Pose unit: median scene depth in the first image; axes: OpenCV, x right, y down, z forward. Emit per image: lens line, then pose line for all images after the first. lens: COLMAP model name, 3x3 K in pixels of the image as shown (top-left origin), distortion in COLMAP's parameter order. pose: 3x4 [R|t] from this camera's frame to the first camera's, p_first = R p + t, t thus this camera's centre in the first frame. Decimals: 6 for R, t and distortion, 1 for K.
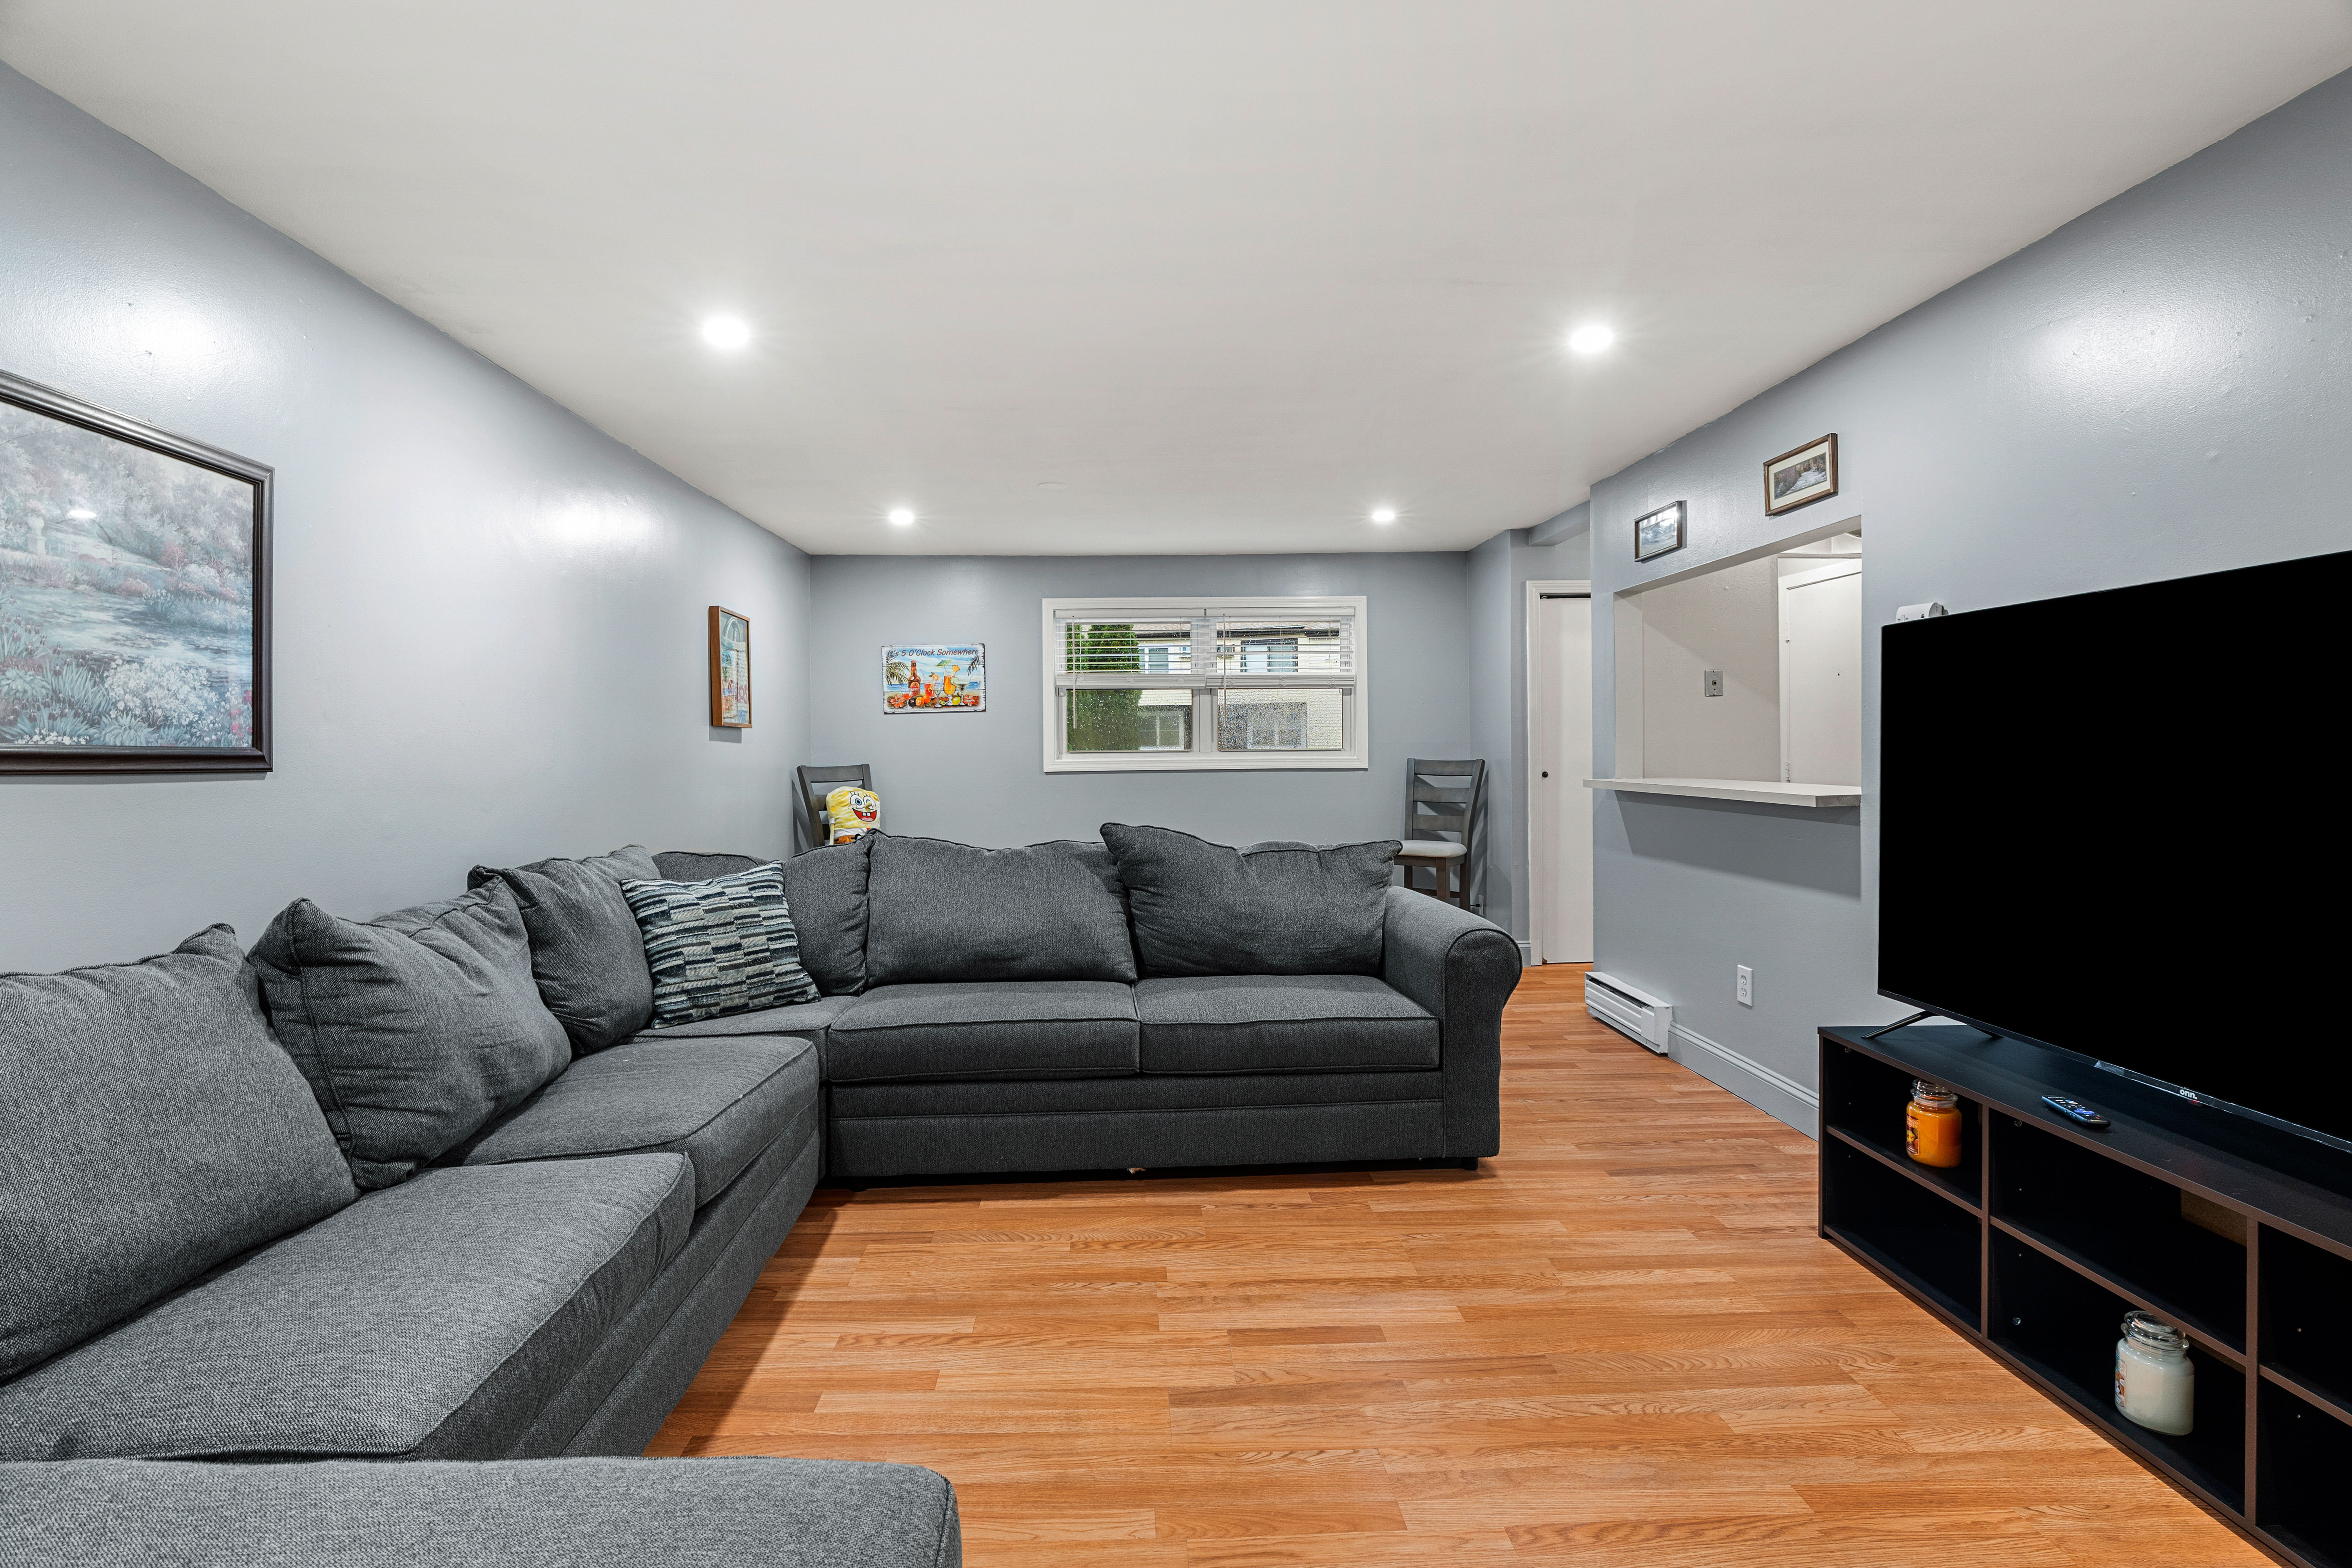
lens RADIAL K [[1065.0, 0, 1138.4], [0, 1065.0, 744.8], [0, 0, 1]] dist [-0.006998, 0.000835]
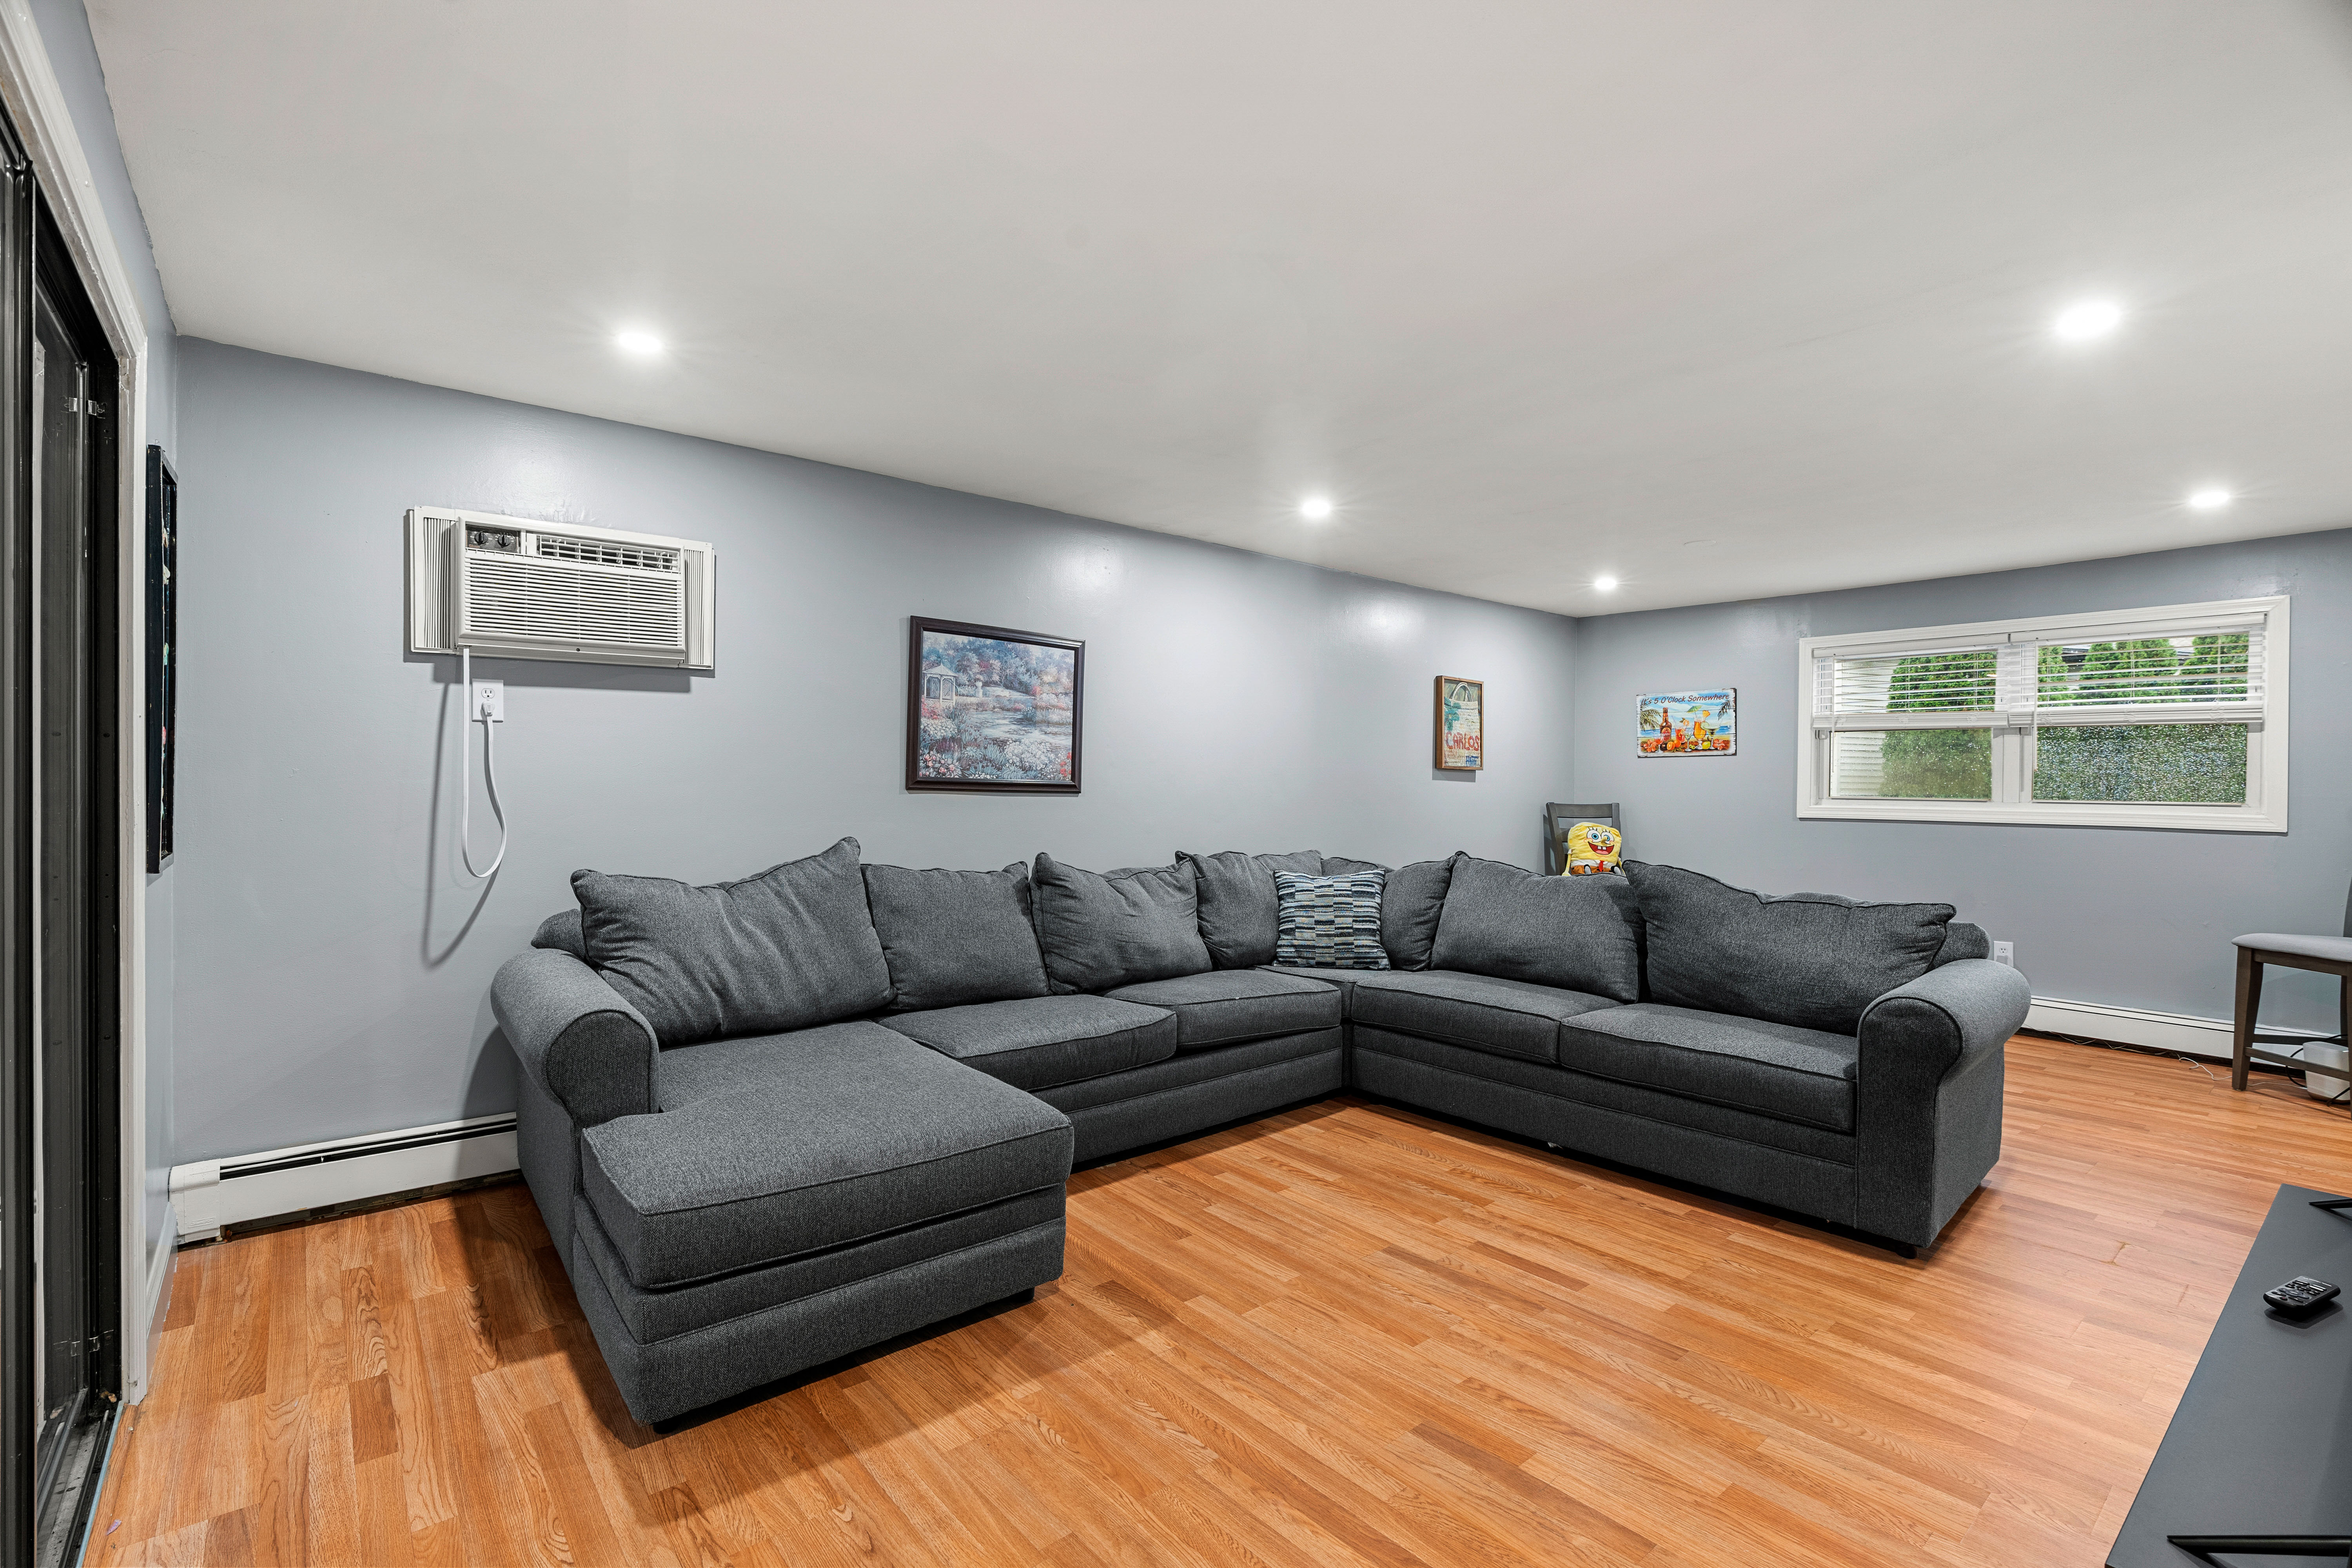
lens RADIAL K [[1051.2, 0, 1172.1], [0, 1051.2, 775.0], [0, 0, 1]] dist [-0.028266, 0.019728]
pose [[0.623329, 0.011610, -0.781874, 0.614157], [-0.016660, 0.999860, 0.001565, -0.010819], [0.781783, 0.012051, 0.623435, -0.069386]]
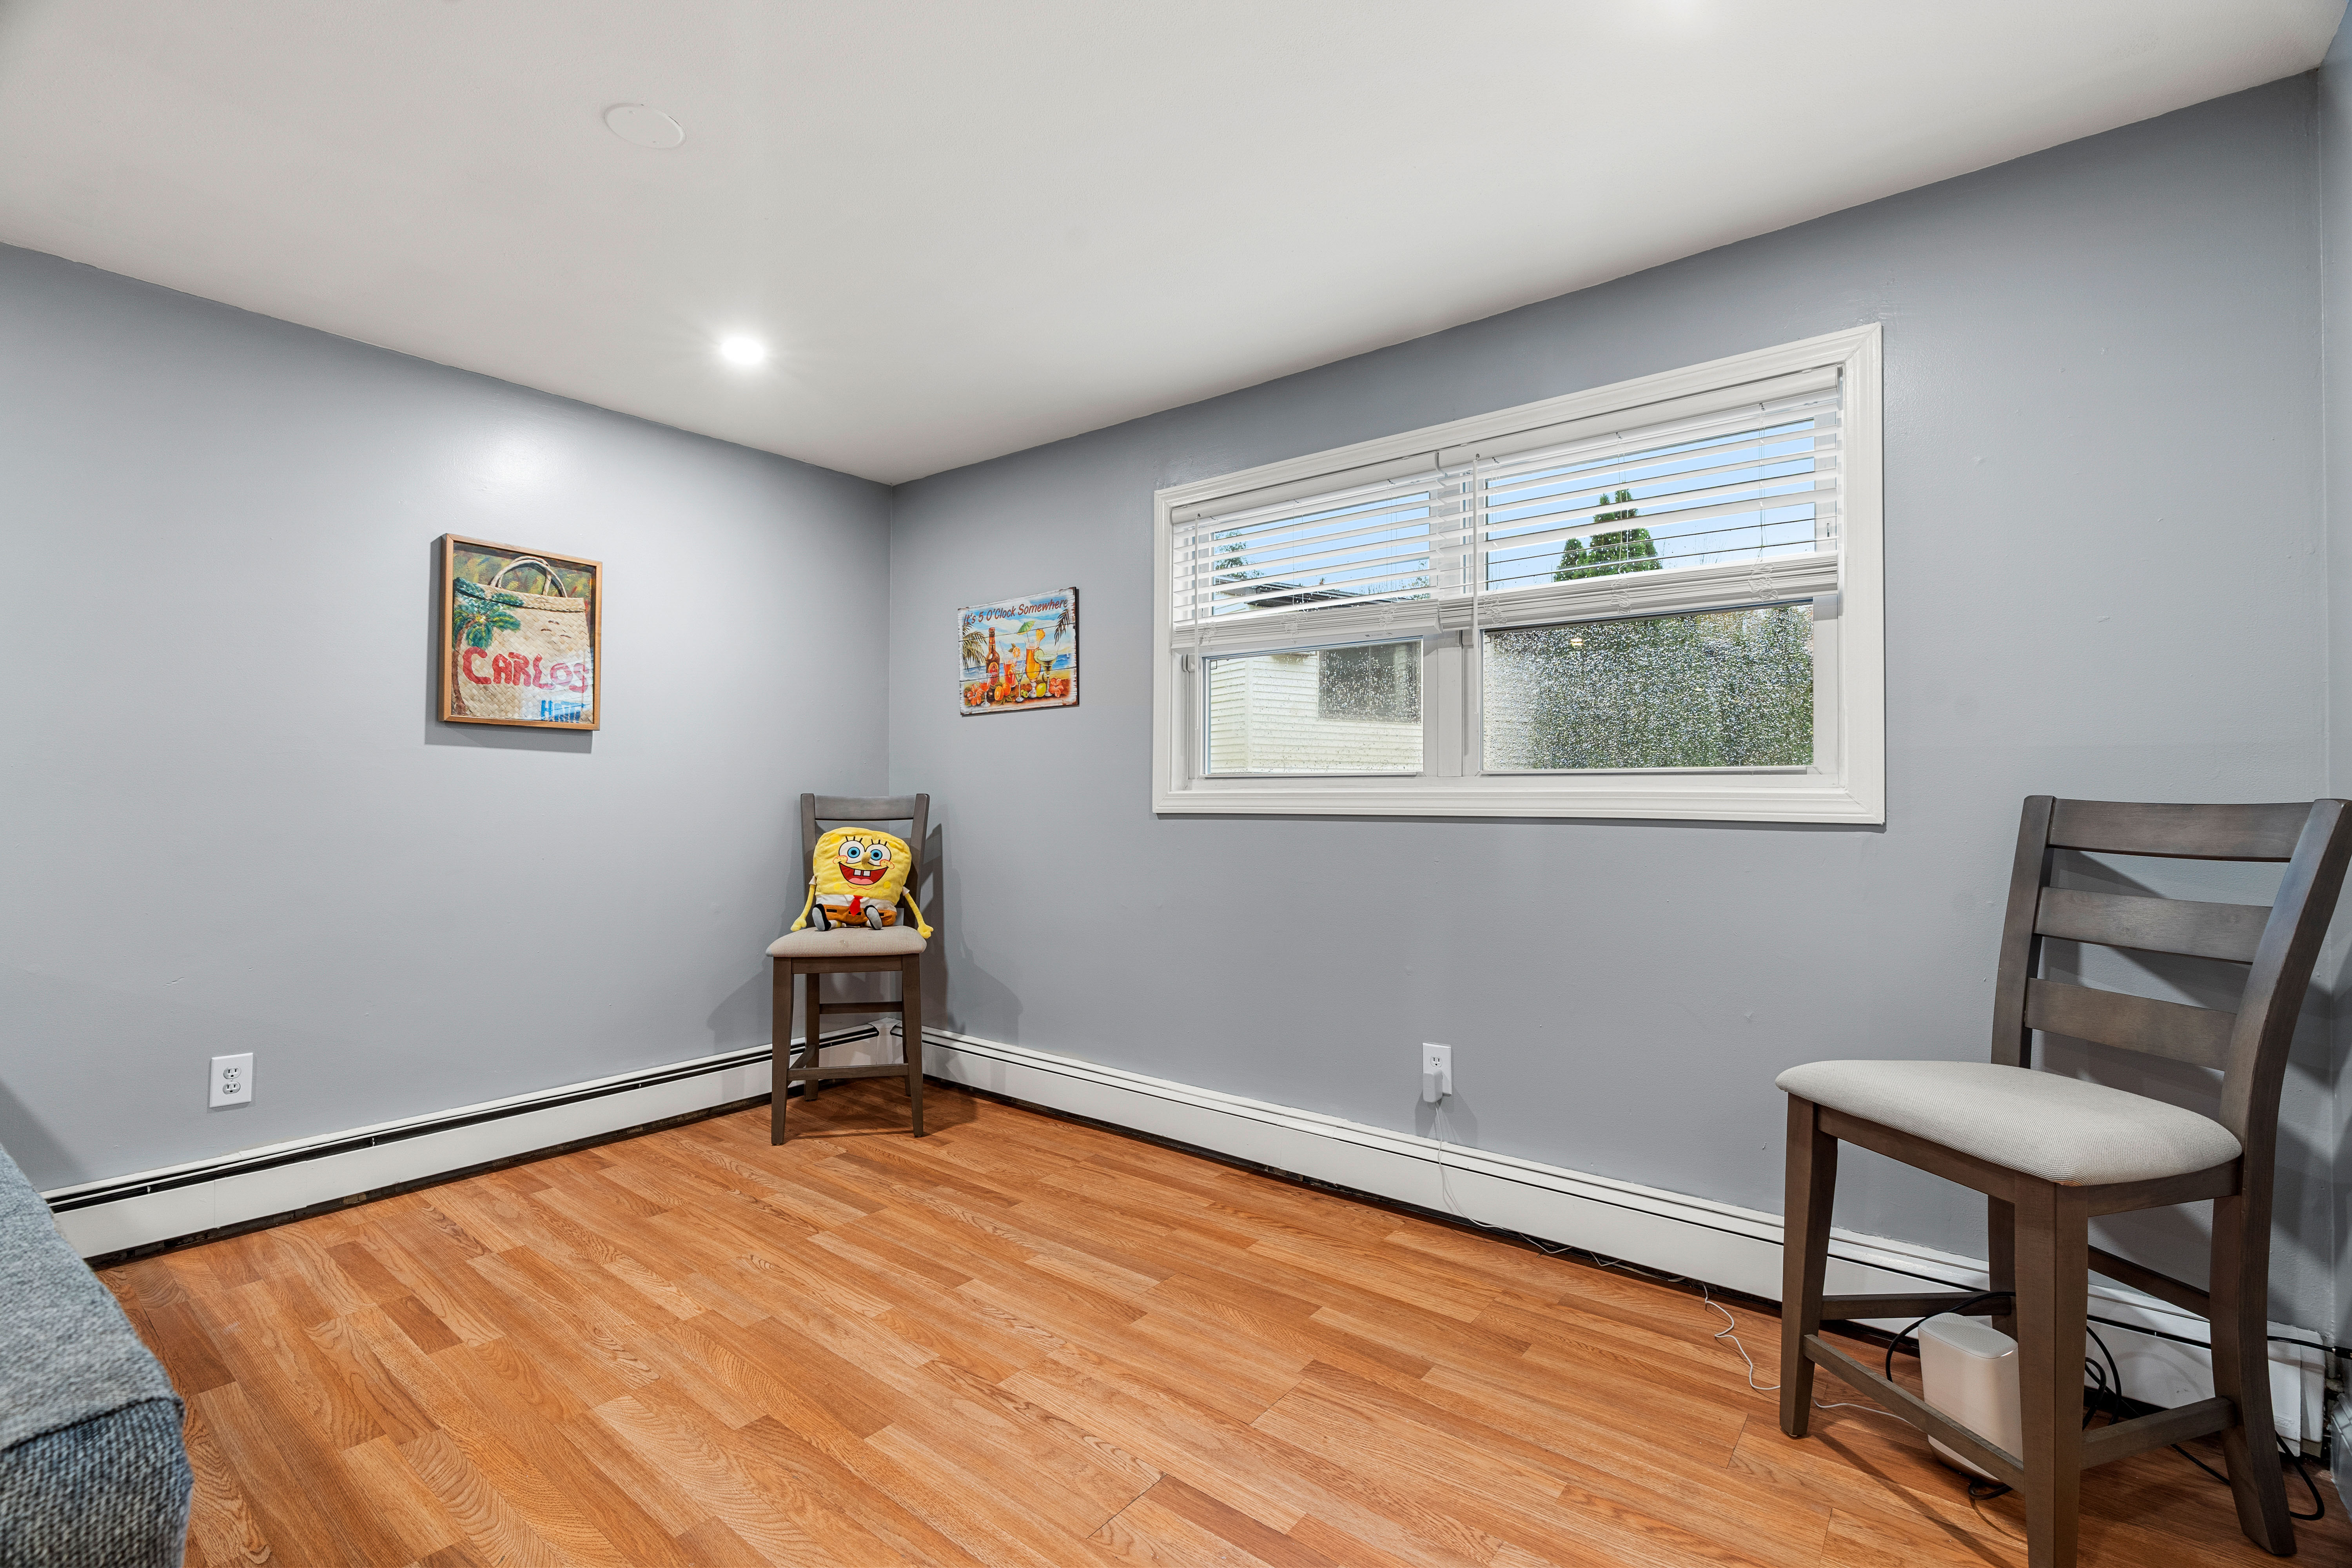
lens RADIAL K [[1041.8, 0, 1163.2], [0, 1041.8, 764.8], [0, 0, 1]] dist [-0.012963, 0.000005]
pose [[0.763411, -0.004852, -0.645895, 0.523548], [-0.011453, 0.999713, -0.021048, 0.024524], [0.645811, 0.023466, 0.763136, 1.246822]]
